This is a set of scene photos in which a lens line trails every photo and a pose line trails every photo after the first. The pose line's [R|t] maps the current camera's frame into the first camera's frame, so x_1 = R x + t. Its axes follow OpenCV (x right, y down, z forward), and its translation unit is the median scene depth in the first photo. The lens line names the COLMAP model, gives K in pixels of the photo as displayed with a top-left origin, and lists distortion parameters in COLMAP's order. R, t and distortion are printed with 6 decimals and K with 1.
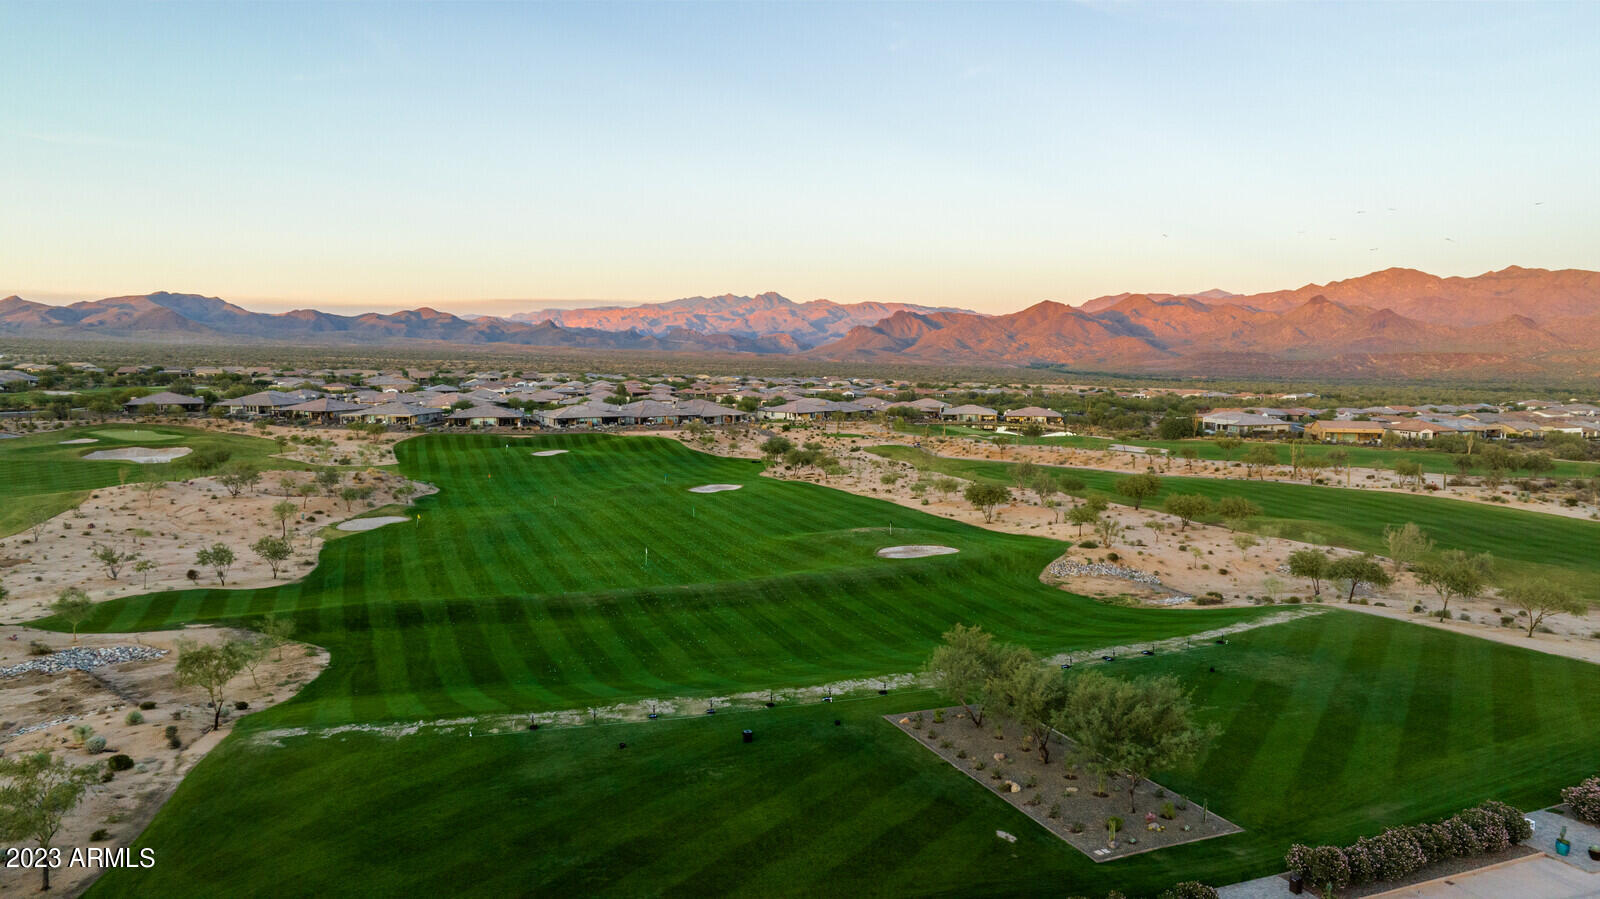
lens RADIAL K [[1135.7, 0, 795.4], [0, 1135.7, 454.6], [0, 0, 1]] dist [-0.018535, 0.028856]
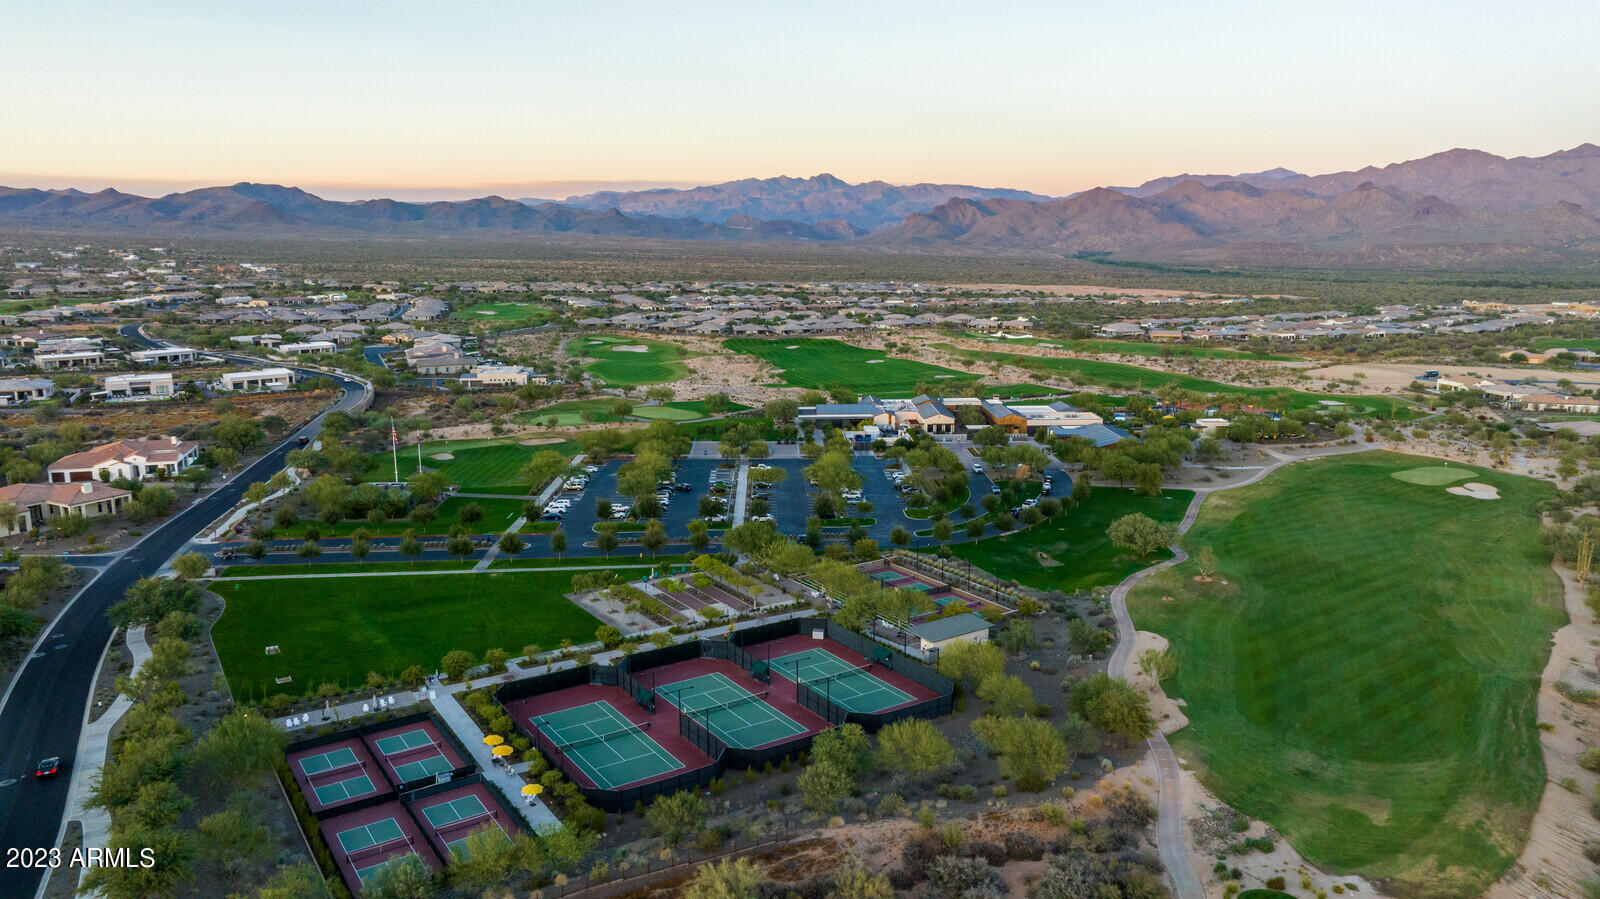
lens RADIAL K [[1135.7, 0, 795.4], [0, 1135.7, 454.6], [0, 0, 1]] dist [-0.018535, 0.028856]
pose [[0.998948, 0.004424, -0.045633, -0.003895], [0.000278, 0.994731, 0.102518, -0.000795], [0.045847, -0.102423, 0.993684, -0.050751]]
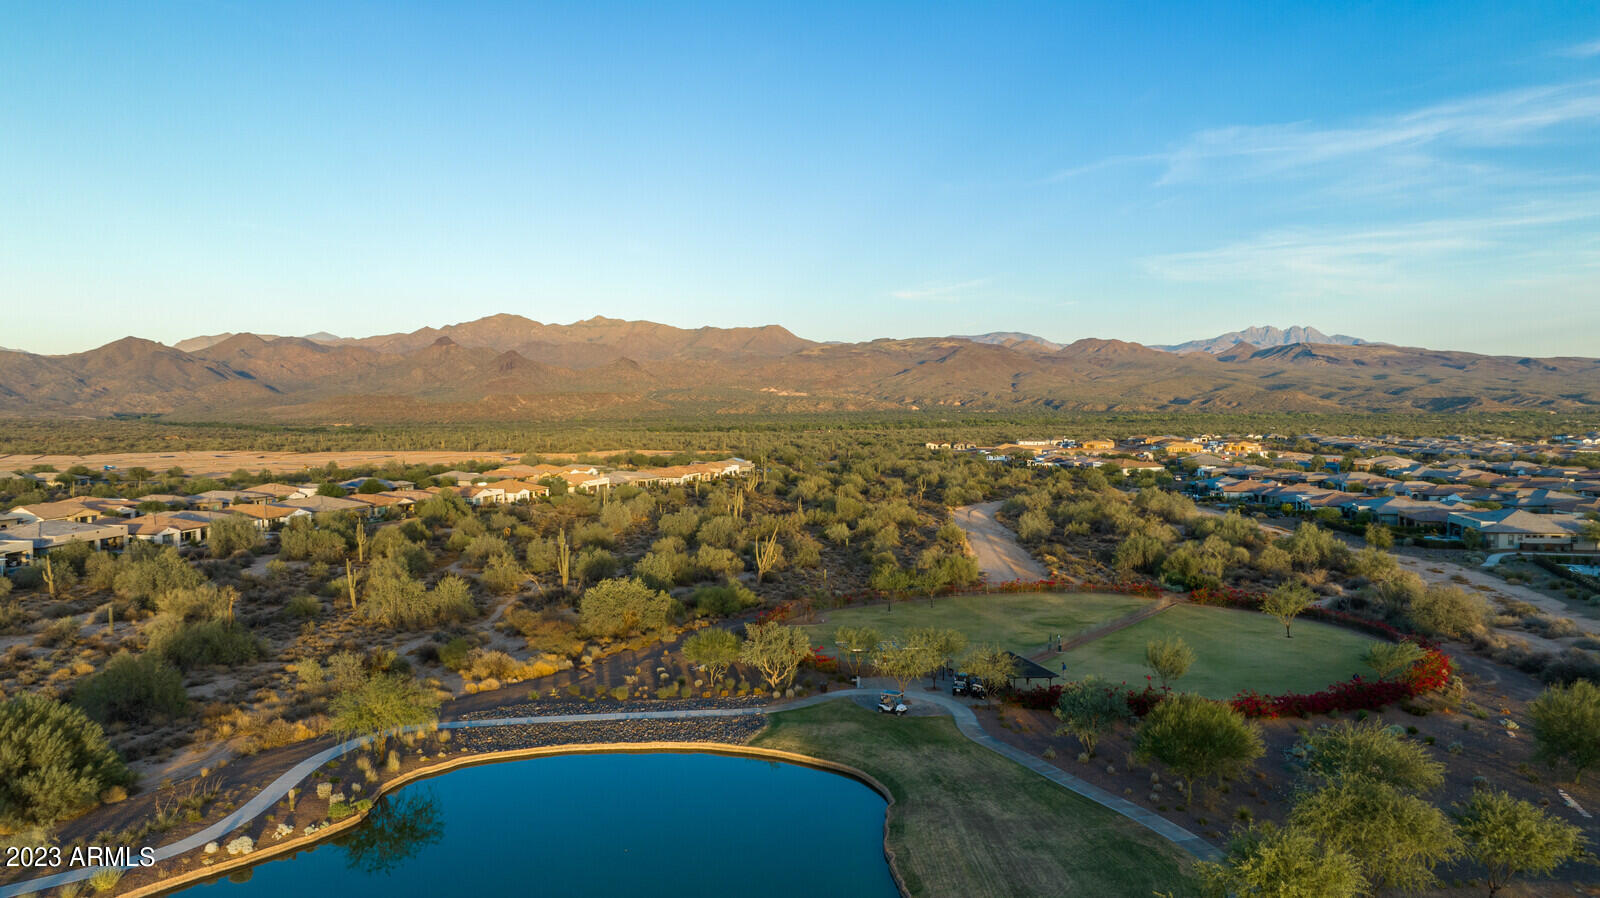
lens RADIAL K [[1139.6, 0, 800.6], [0, 1139.6, 442.0], [0, 0, 1]] dist [-0.044754, 0.062893]
pose [[0.729171, -0.040618, 0.683125, 0.012437], [0.075025, 0.996965, -0.020804, -0.005752], [-0.680207, 0.066421, 0.730005, 0.070765]]
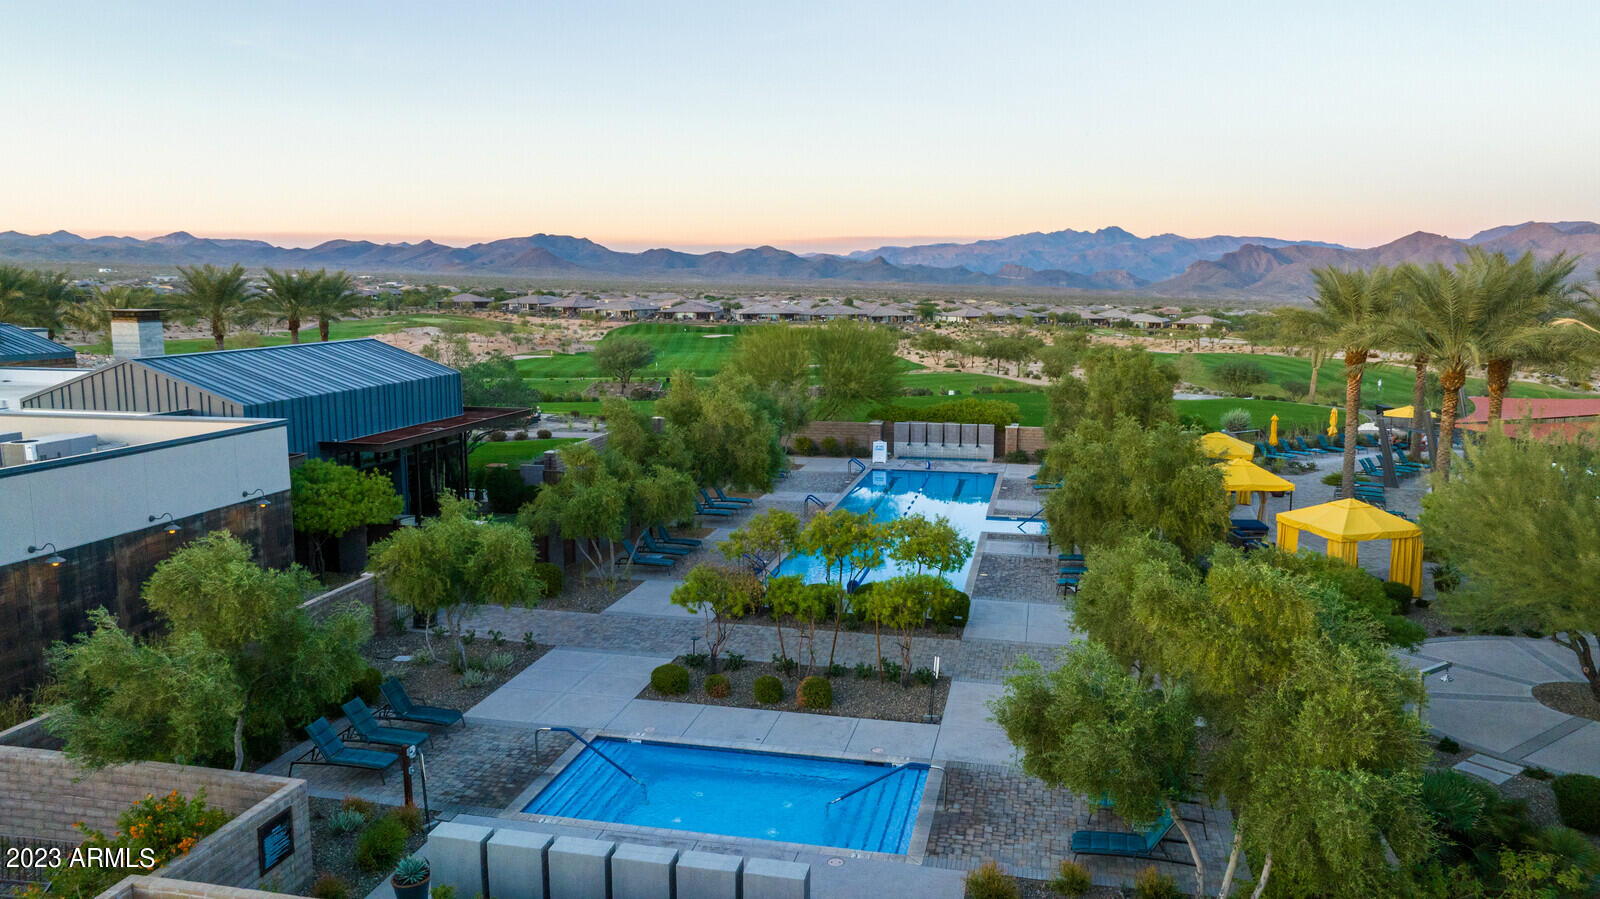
lens RADIAL K [[1135.7, 0, 795.4], [0, 1135.7, 454.6], [0, 0, 1]] dist [-0.018535, 0.028856]
pose [[0.957674, 0.042111, -0.284759, 0.008730], [-0.026662, 0.997965, 0.057916, 0.002072], [0.286618, -0.047872, 0.956848, -0.007099]]
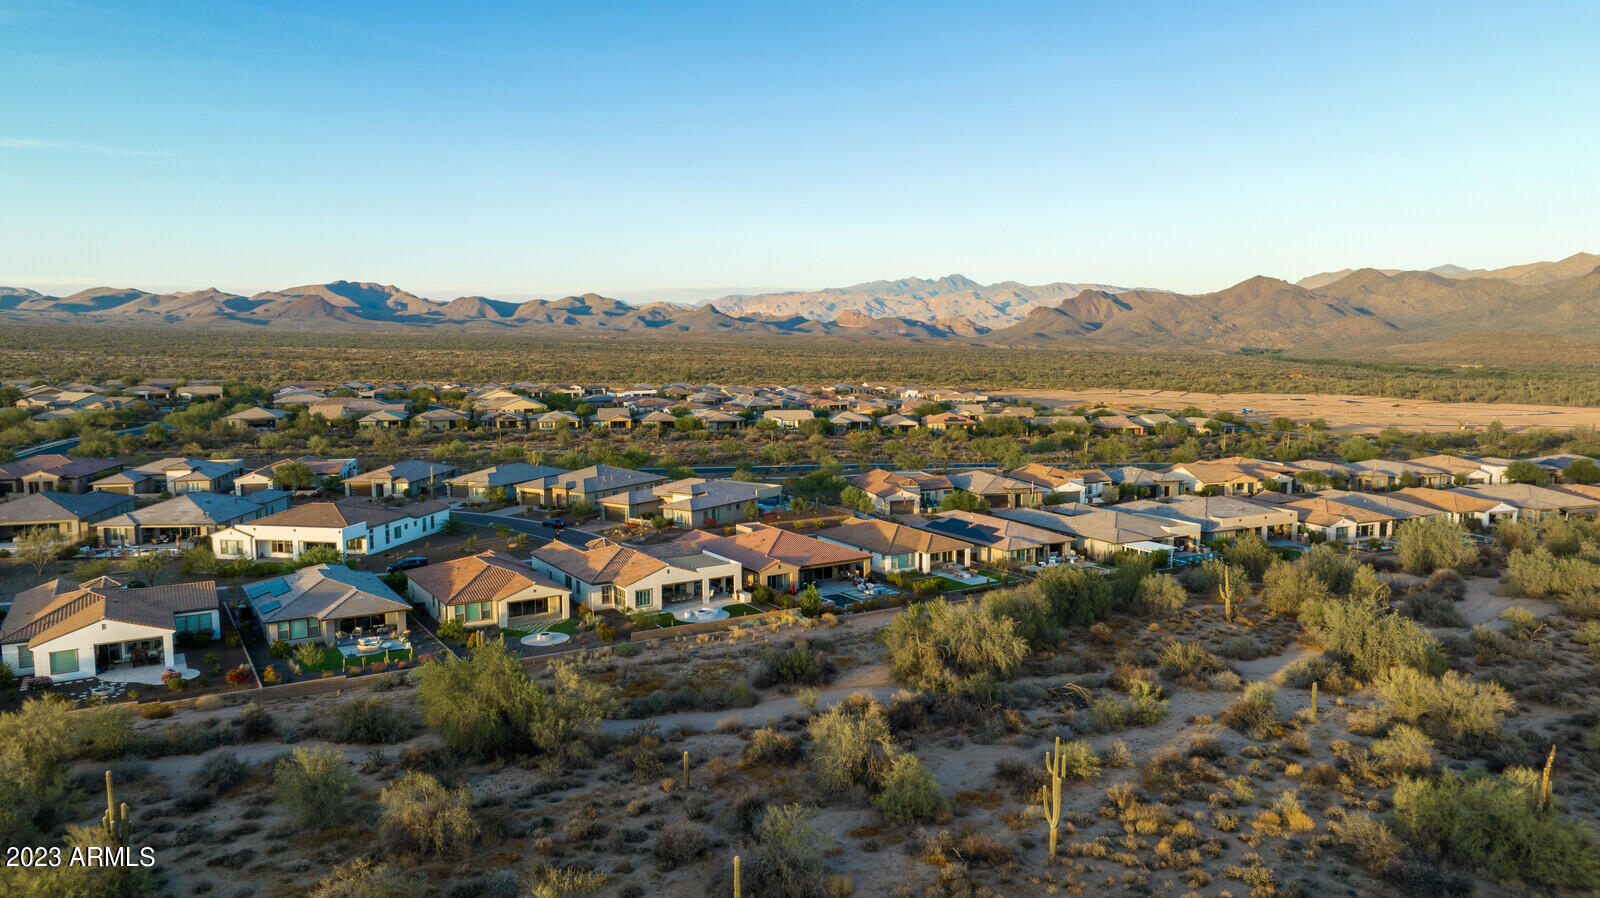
lens RADIAL K [[1139.6, 0, 800.6], [0, 1139.6, 442.0], [0, 0, 1]] dist [-0.044754, 0.062893]
pose [[0.987220, 0.008478, -0.159140, 0.012947], [-0.008177, 0.999963, 0.002545, -0.006925], [0.159156, -0.001212, 0.987253, 0.078083]]
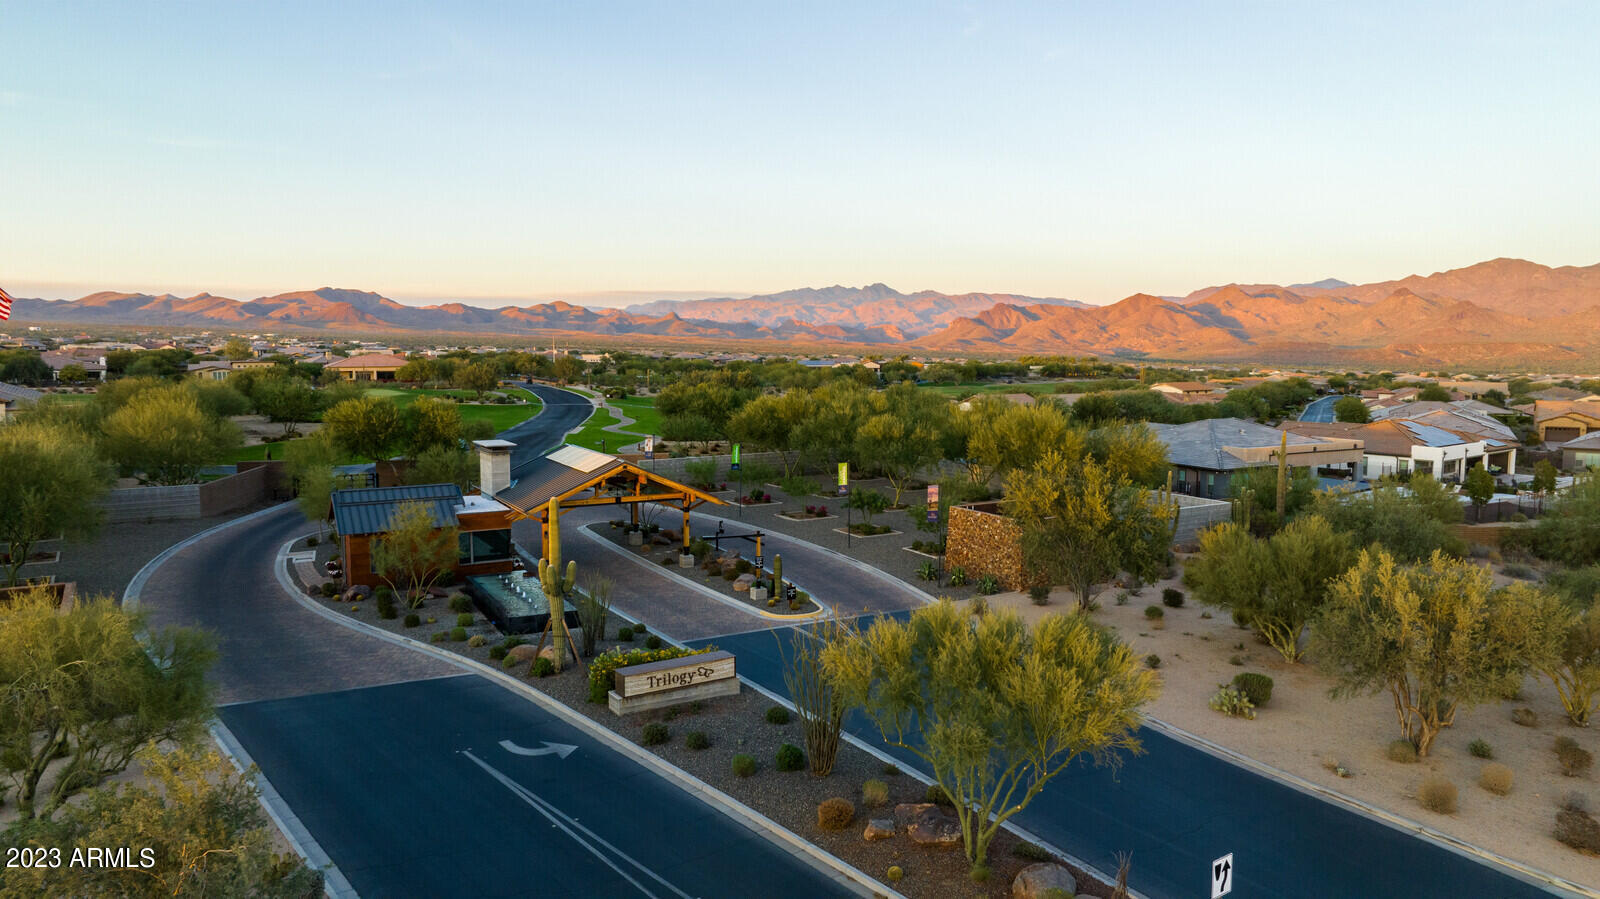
lens RADIAL K [[1135.7, 0, 795.4], [0, 1135.7, 454.6], [0, 0, 1]] dist [-0.018535, 0.028856]
pose [[0.995635, 0.009243, -0.092871, 0.001500], [-0.008461, 0.999925, 0.008806, 0.007497], [0.092945, -0.007982, 0.995639, -0.079271]]
